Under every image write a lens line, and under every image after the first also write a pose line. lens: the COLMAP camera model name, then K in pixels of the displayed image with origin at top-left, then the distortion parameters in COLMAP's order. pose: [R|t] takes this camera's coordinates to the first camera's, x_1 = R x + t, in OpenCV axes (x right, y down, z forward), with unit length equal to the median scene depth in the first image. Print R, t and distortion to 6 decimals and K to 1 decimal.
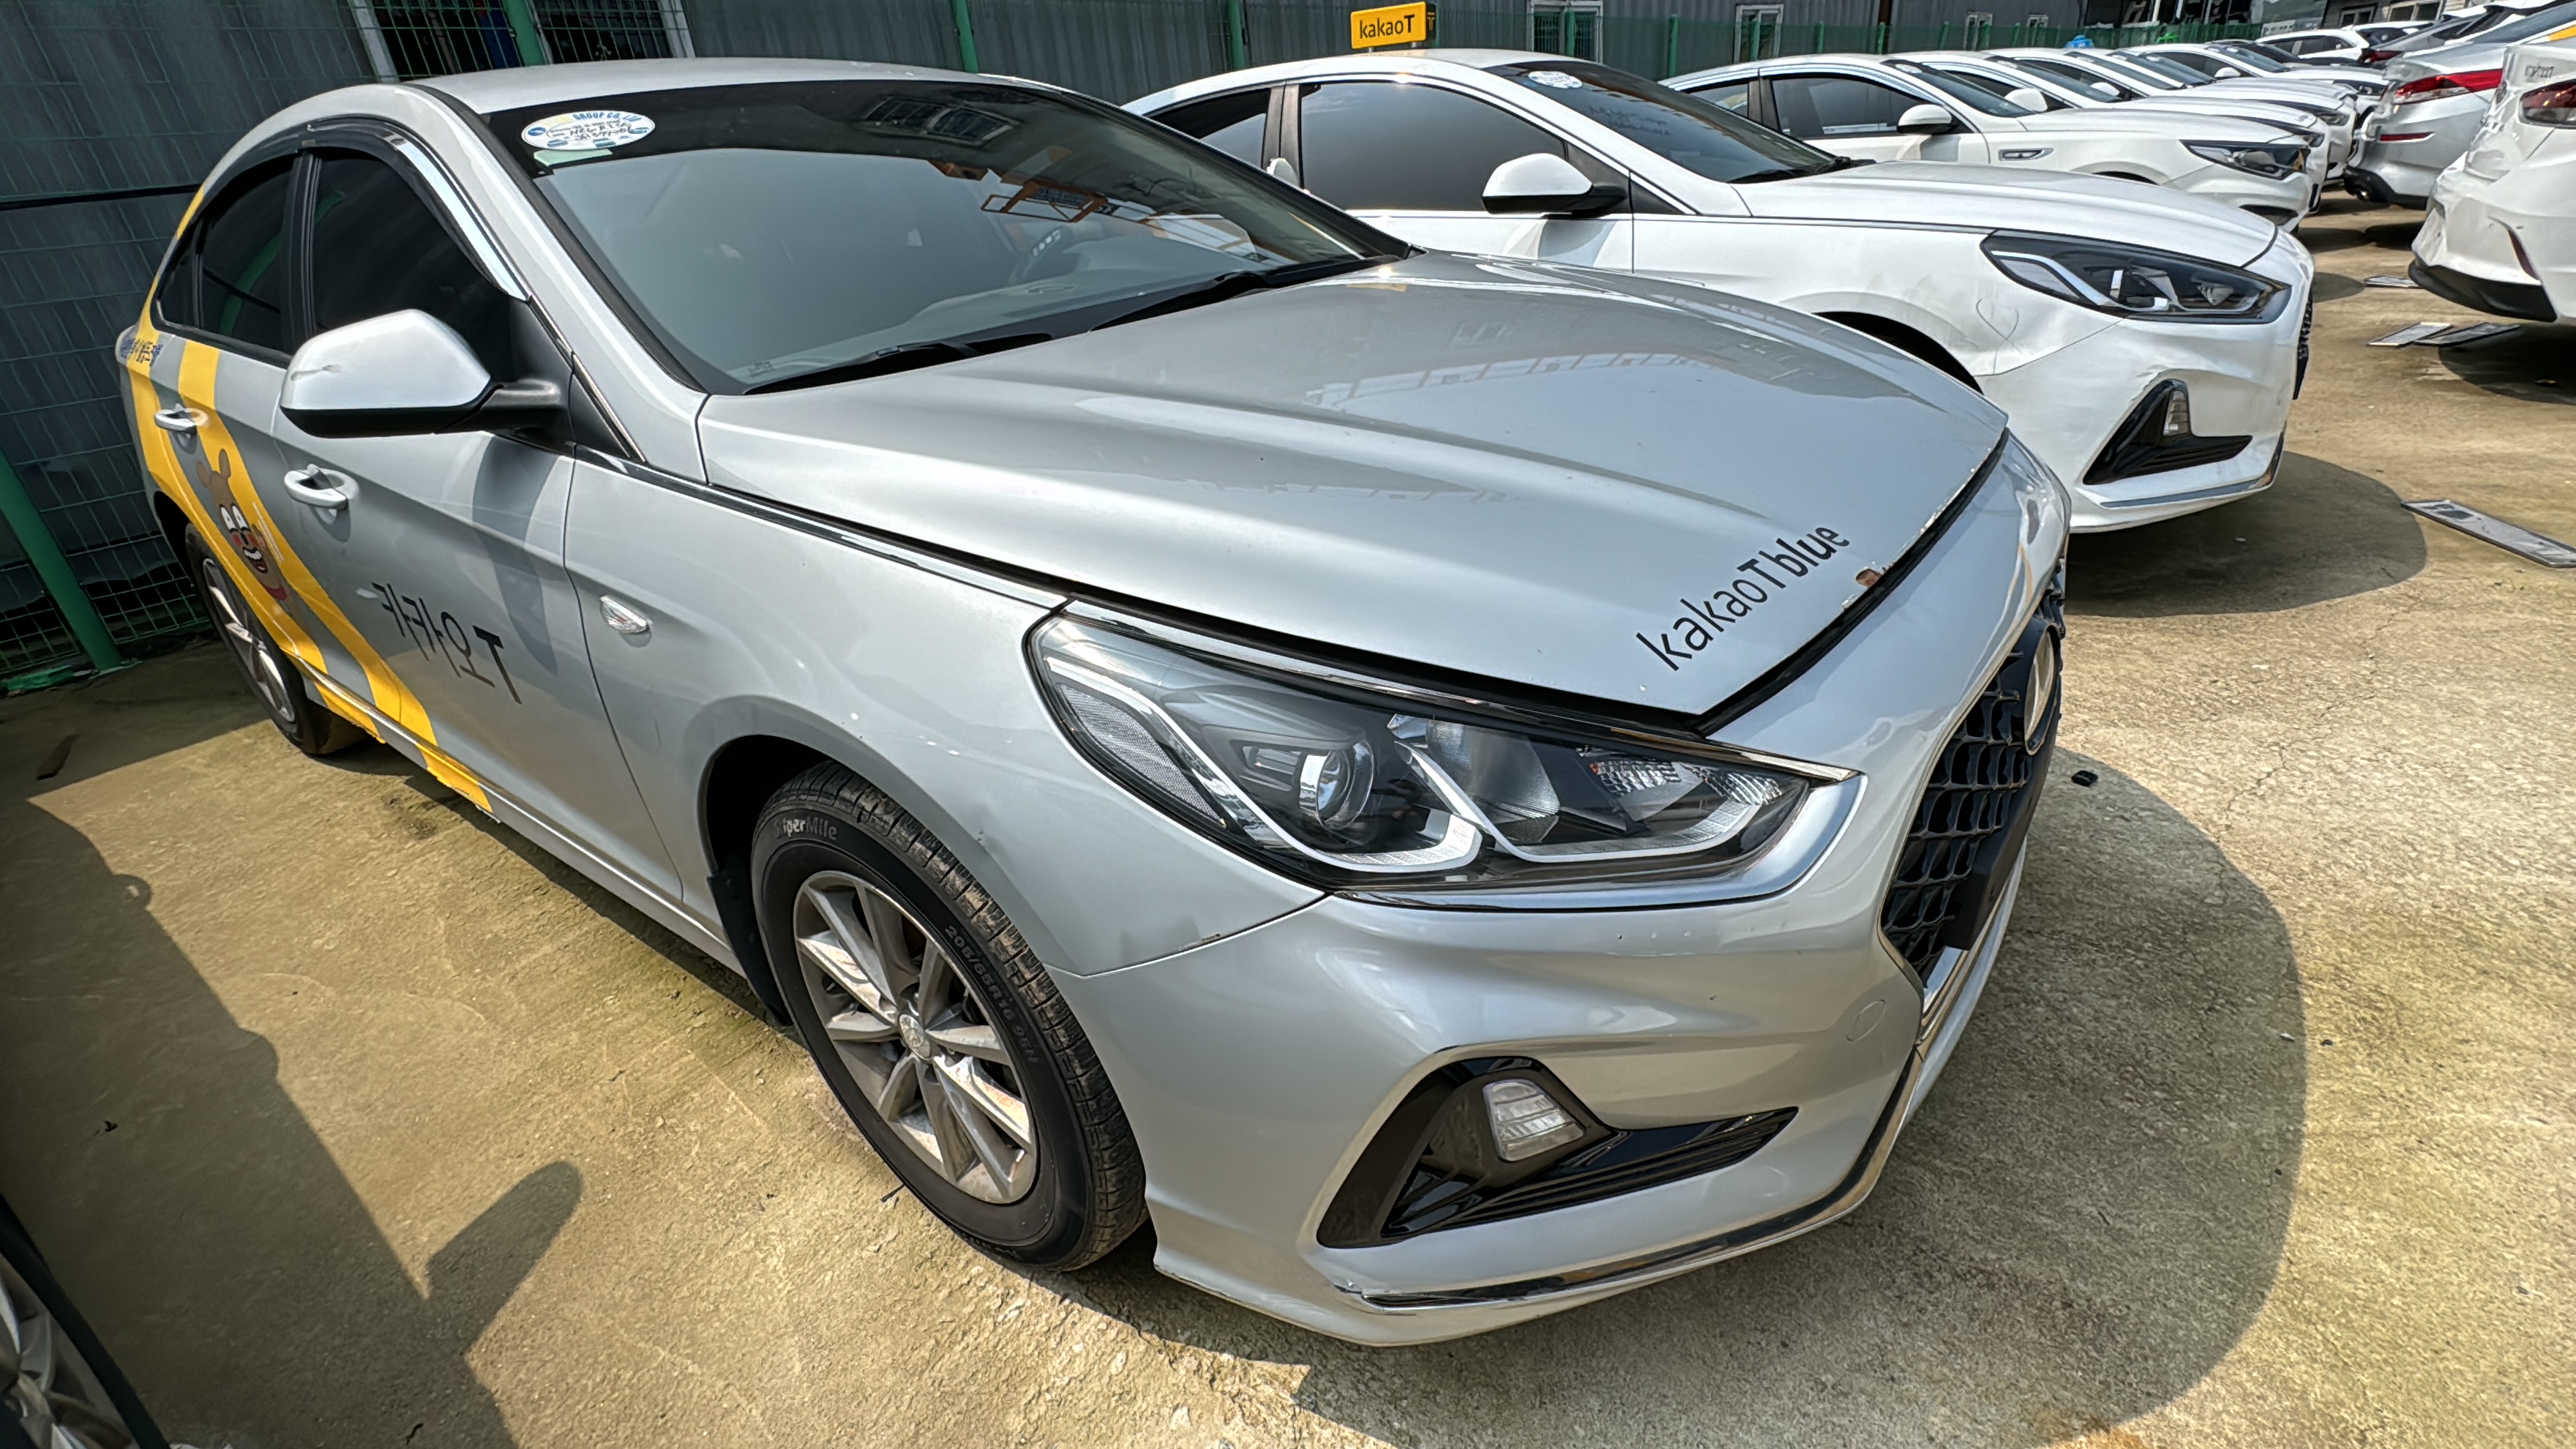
lens RADIAL K [[1179.6, 0, 1283.6], [0, 1179.6, 727.0], [0, 0, 1]] dist [0.001781, -0.000703]
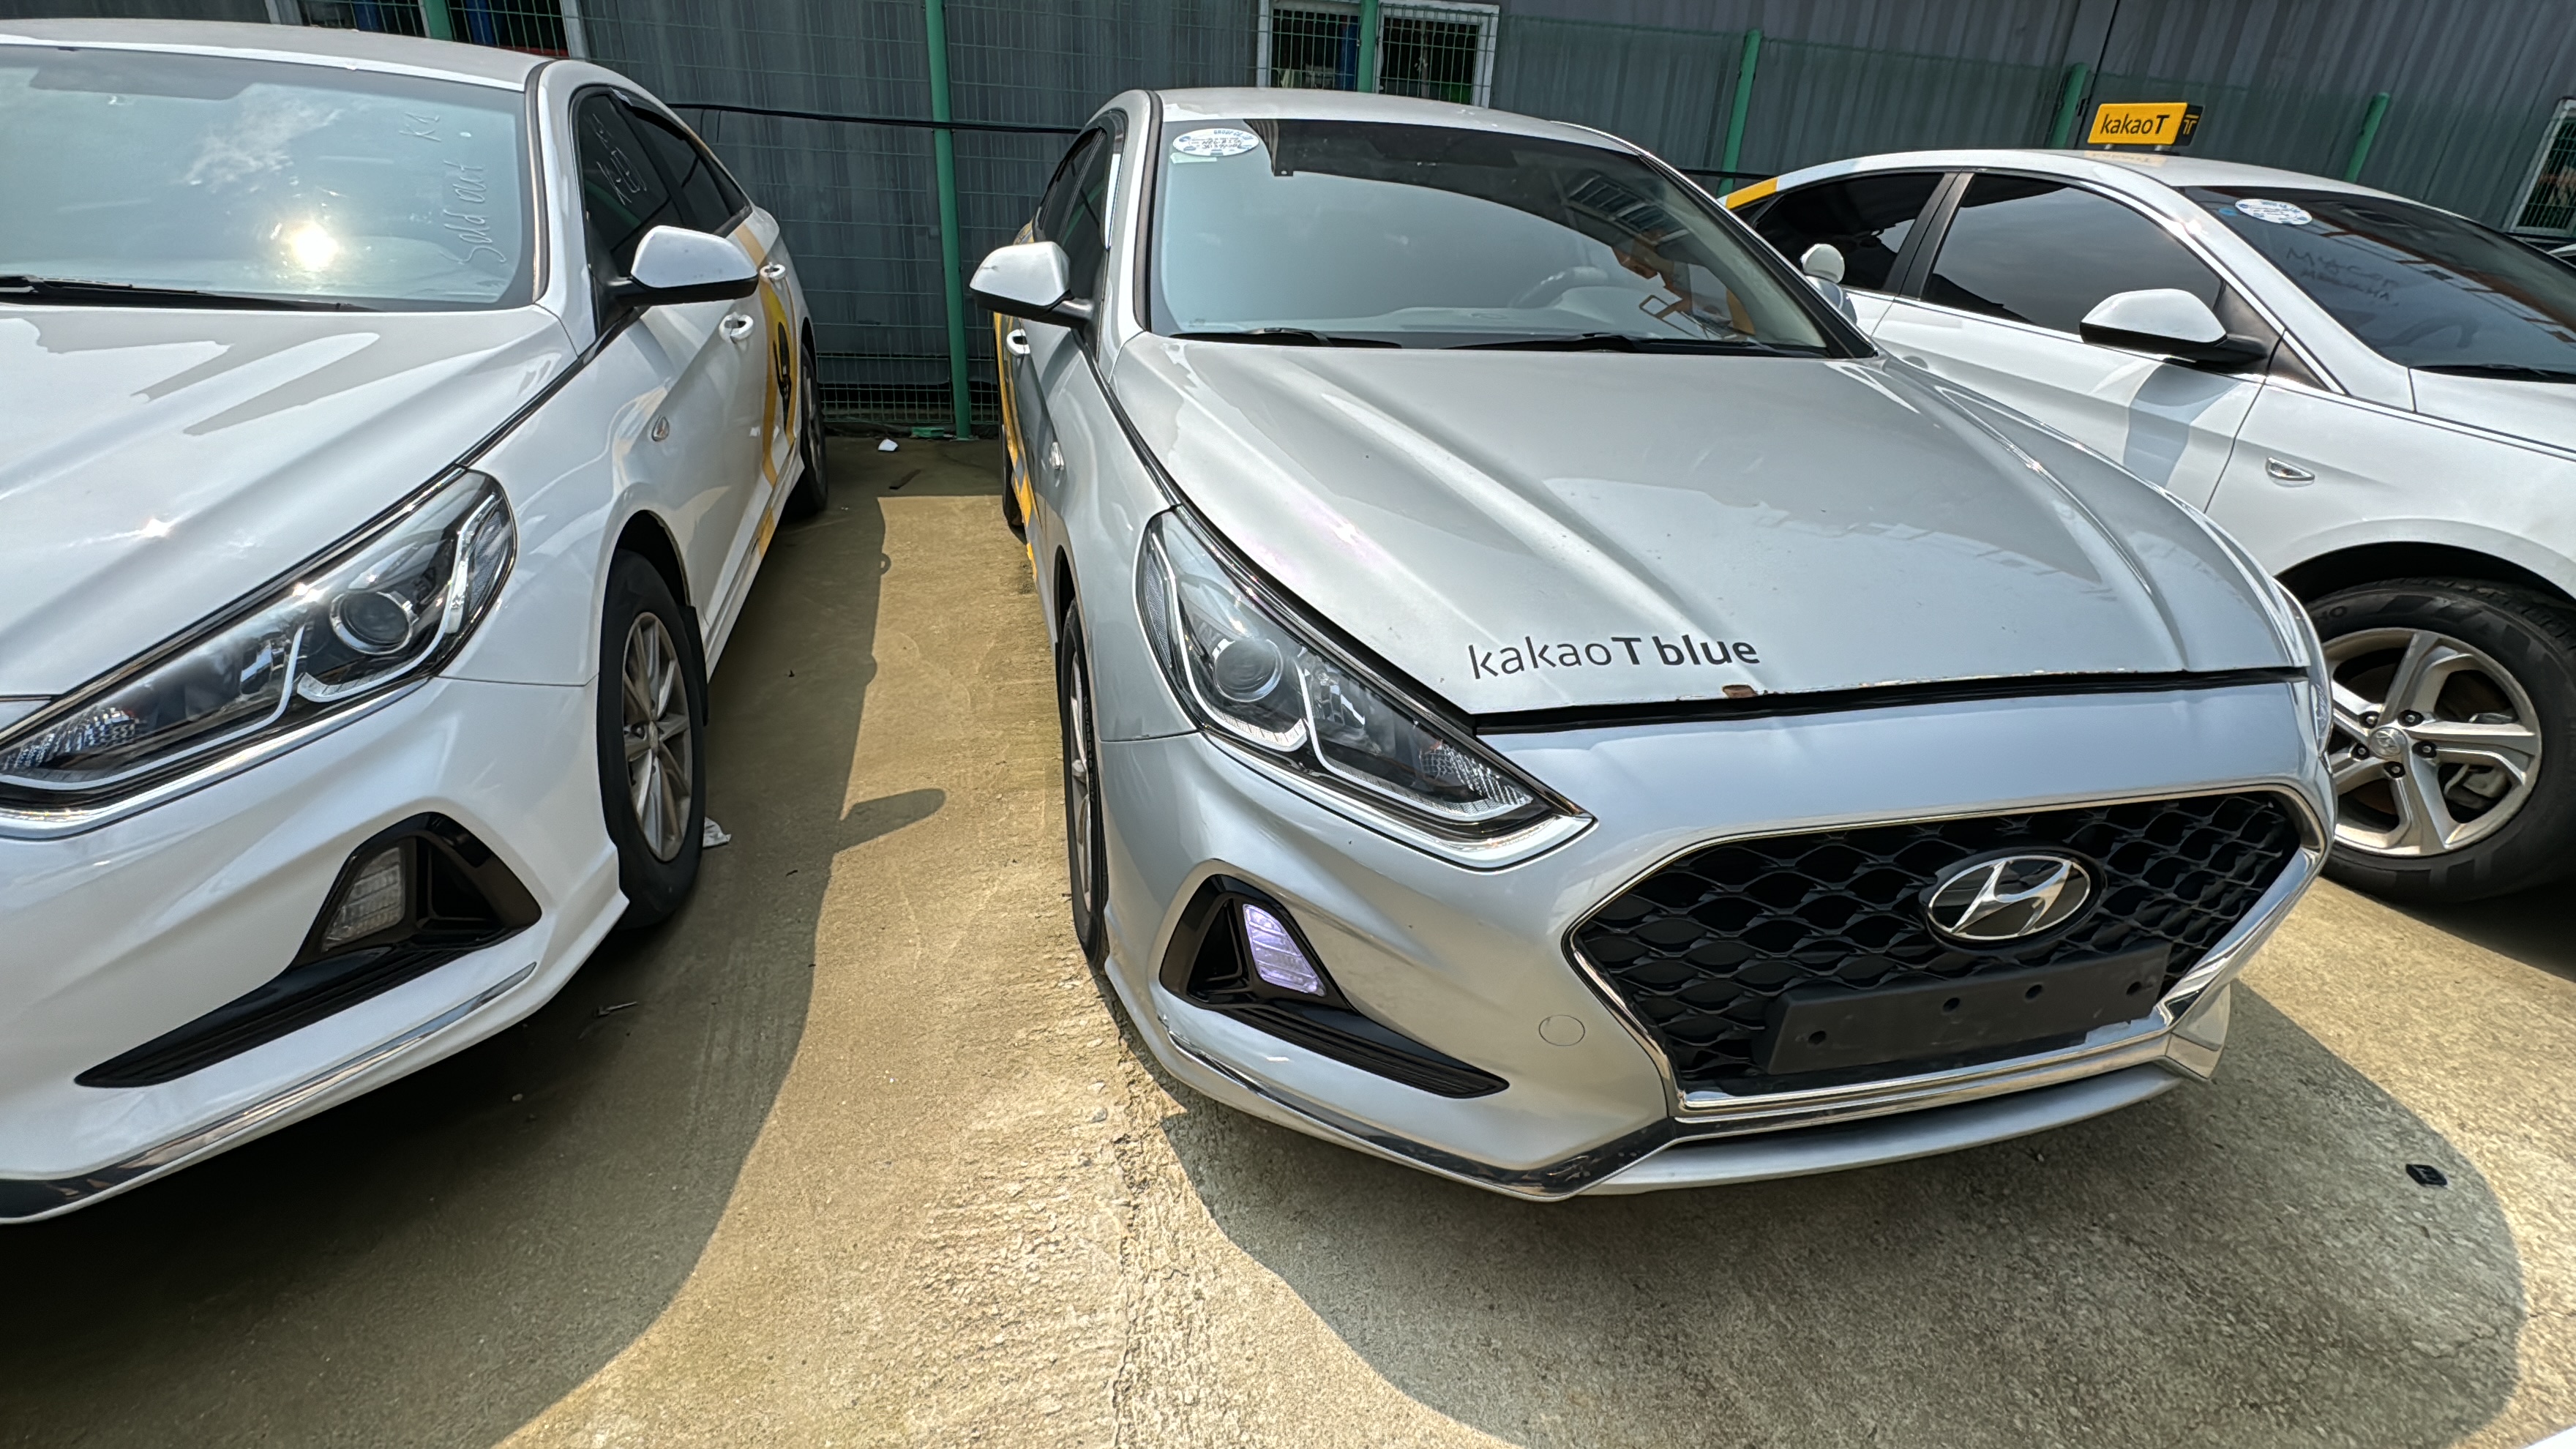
lens RADIAL K [[1172.5, 0, 1276.1], [0, 1172.5, 726.3], [0, 0, 1]] dist [0.006343, 0.000192]
pose [[0.784574, 0.375666, -0.493273, 0.282738], [-0.378977, 0.920200, 0.098023, -0.014898], [0.490733, 0.110033, 0.864334, -0.073291]]
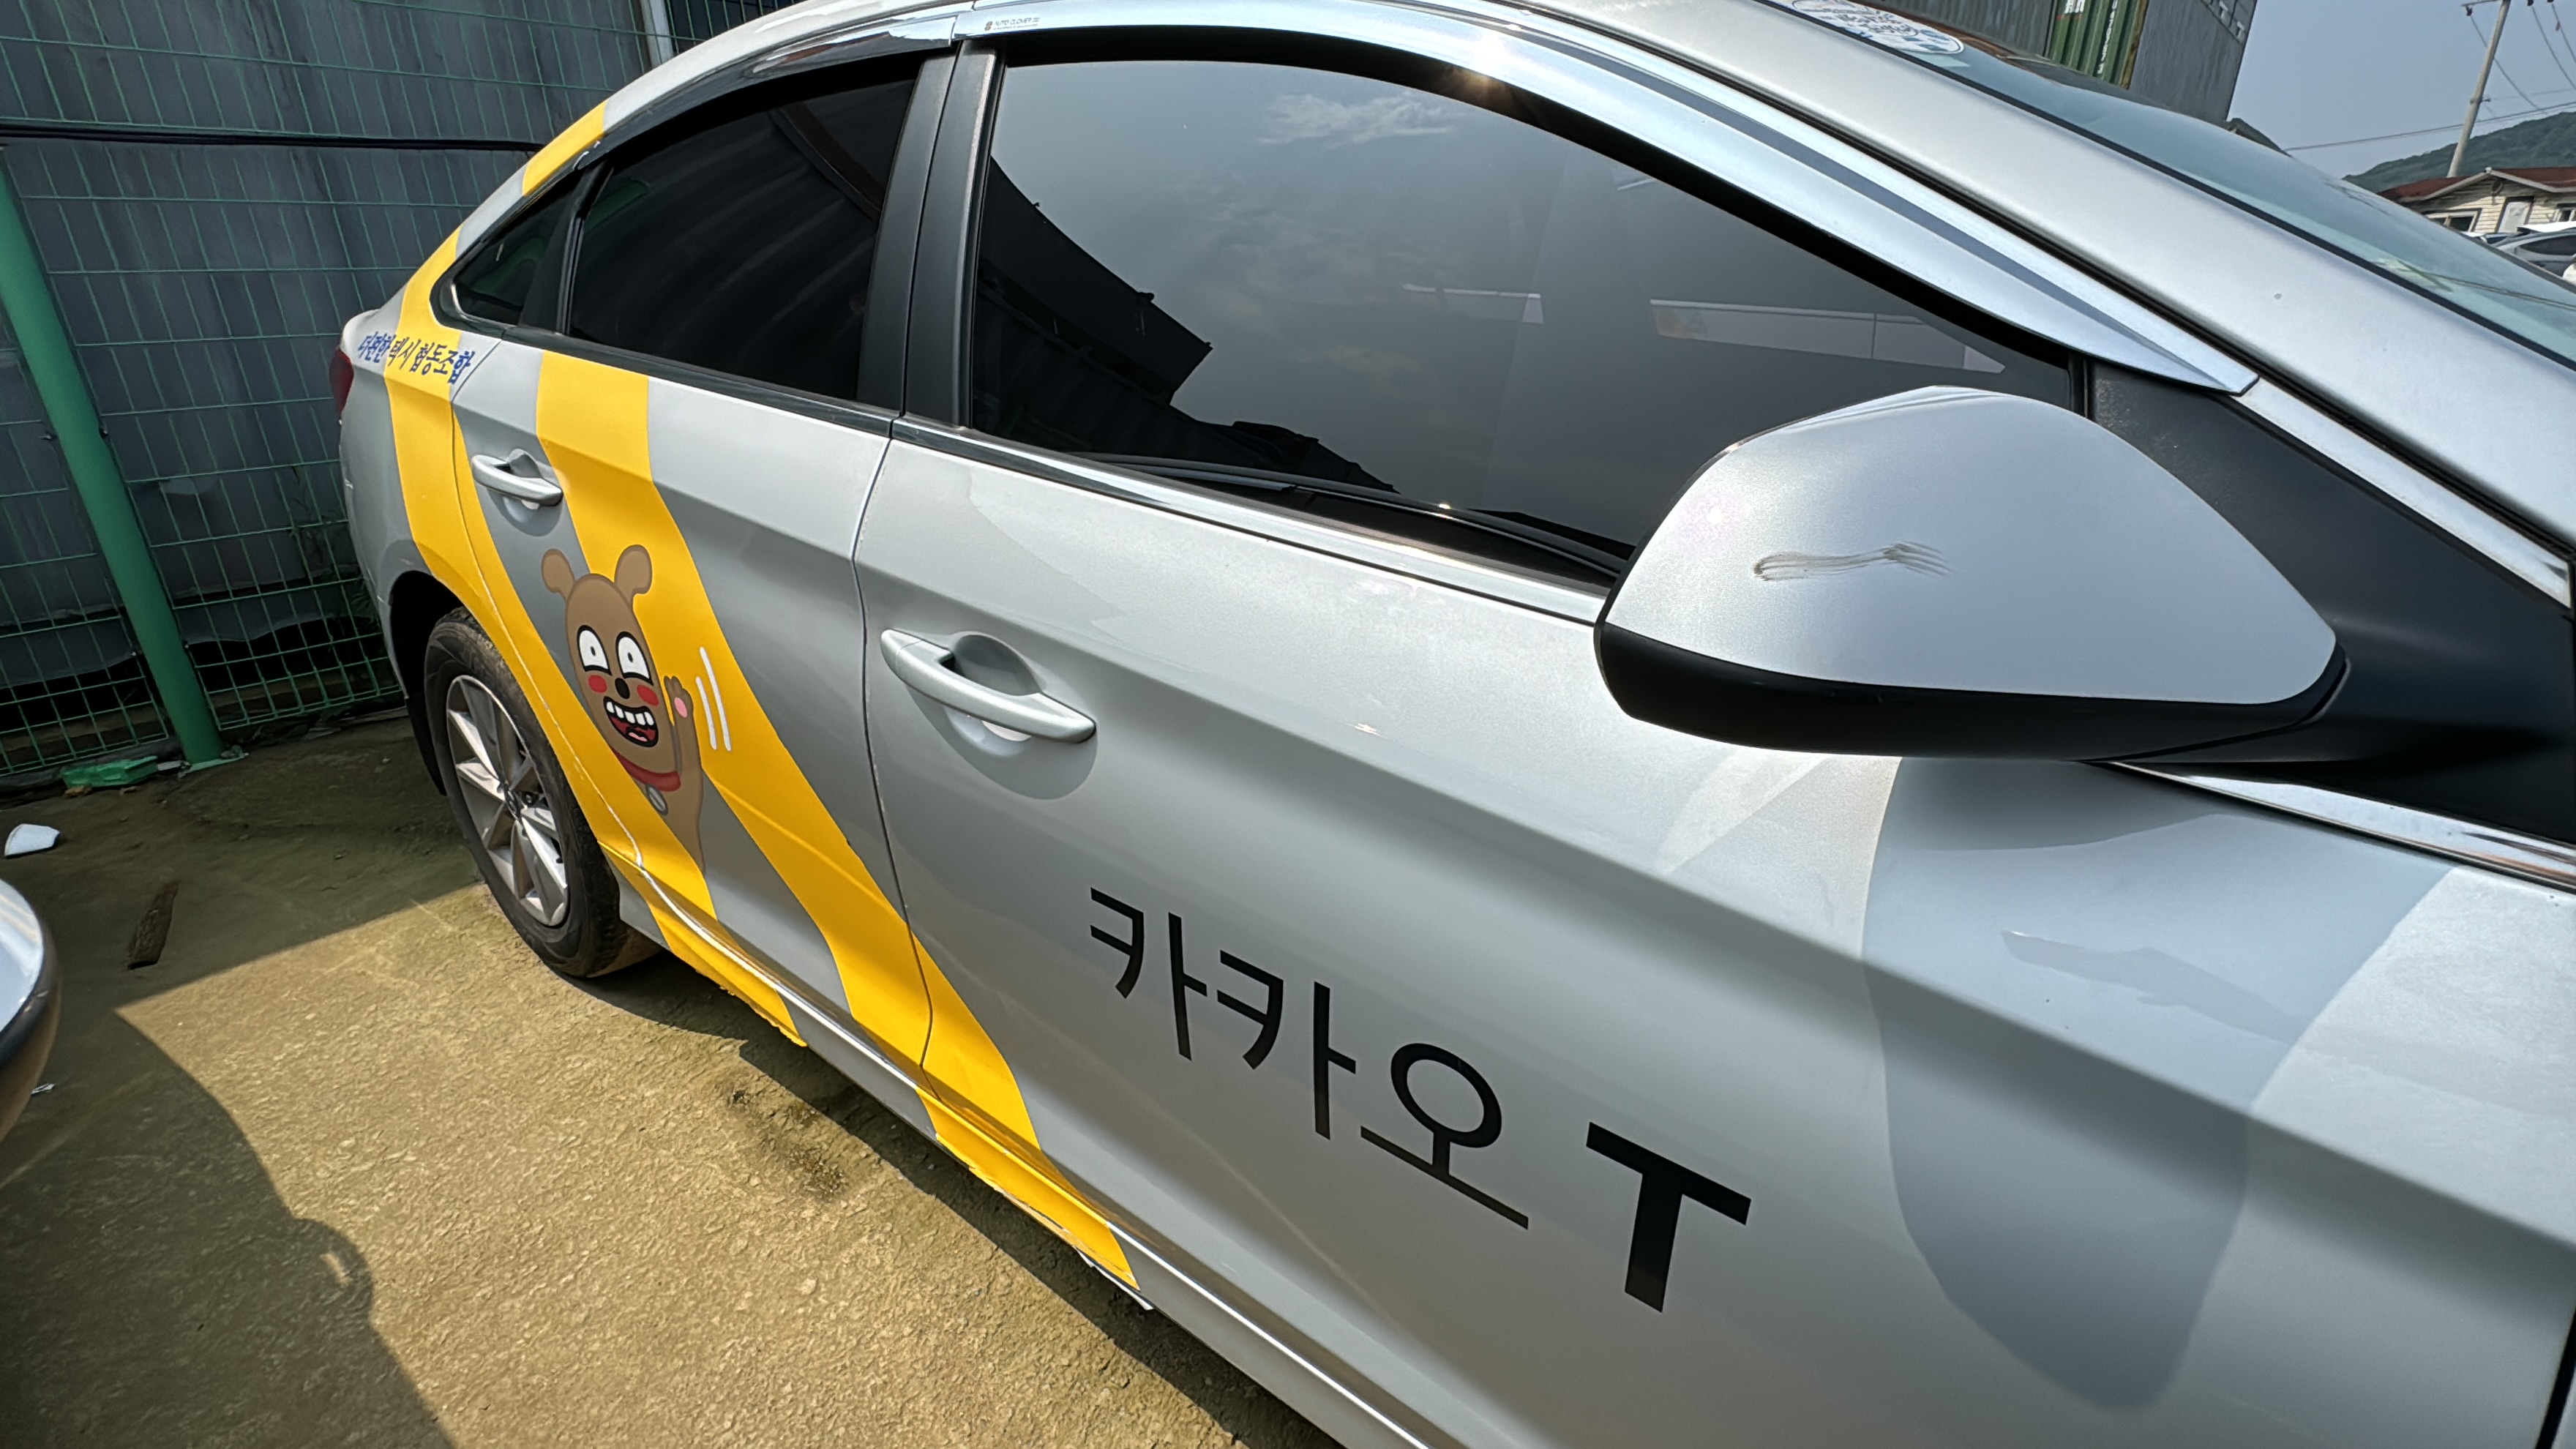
lens RADIAL K [[1179.6, 0, 1283.6], [0, 1179.6, 727.0], [0, 0, 1]] dist [0.001781, -0.000703]
pose [[0.995468, 0.091942, 0.024294, -0.524303], [-0.090043, 0.993459, -0.070222, -0.119240], [-0.030592, 0.067716, 0.997236, 0.372736]]
